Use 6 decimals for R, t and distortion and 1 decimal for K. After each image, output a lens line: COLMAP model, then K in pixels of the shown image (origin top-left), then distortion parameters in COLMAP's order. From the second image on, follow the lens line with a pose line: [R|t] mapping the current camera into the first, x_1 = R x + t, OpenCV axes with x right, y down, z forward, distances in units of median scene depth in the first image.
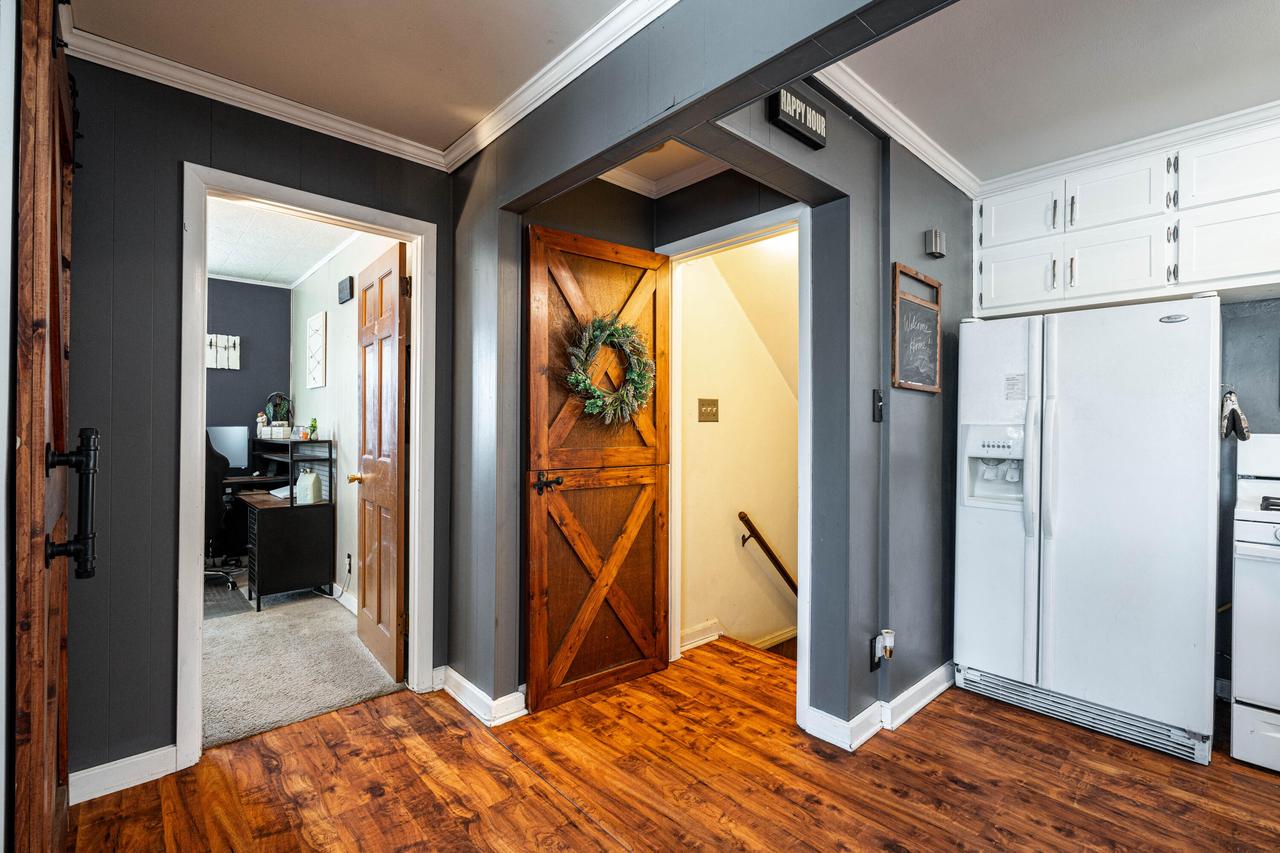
lens RADIAL K [[575.1, 0, 639.1], [0, 575.1, 419.0], [0, 0, 1]] dist [-0.004250, 0.000240]
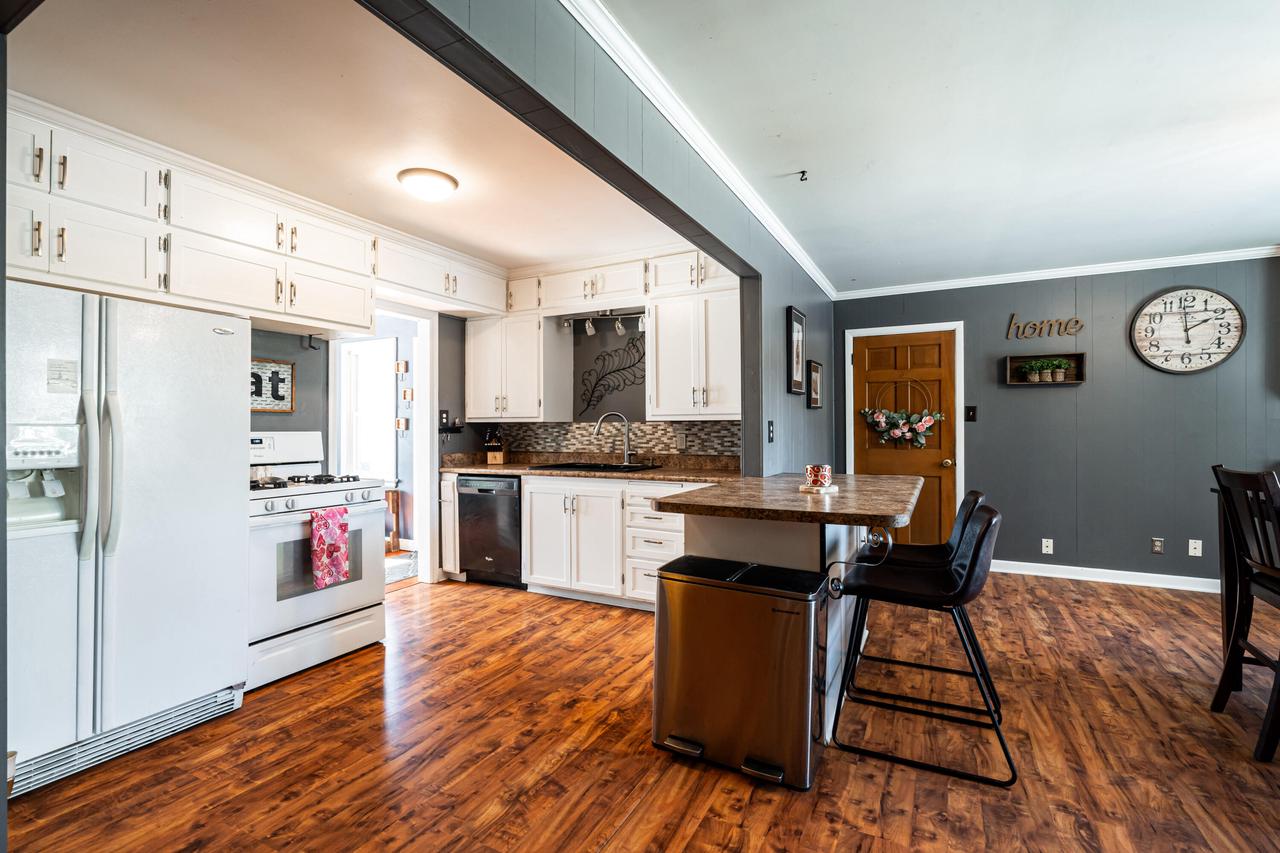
lens RADIAL K [[575.1, 0, 639.1], [0, 575.1, 419.0], [0, 0, 1]] dist [-0.004250, 0.000240]
pose [[-0.341663, 0.007198, 0.939795, -0.405827], [-0.008829, 0.999902, -0.010869, 0.004855], [-0.939781, -0.012011, -0.341566, 0.593105]]
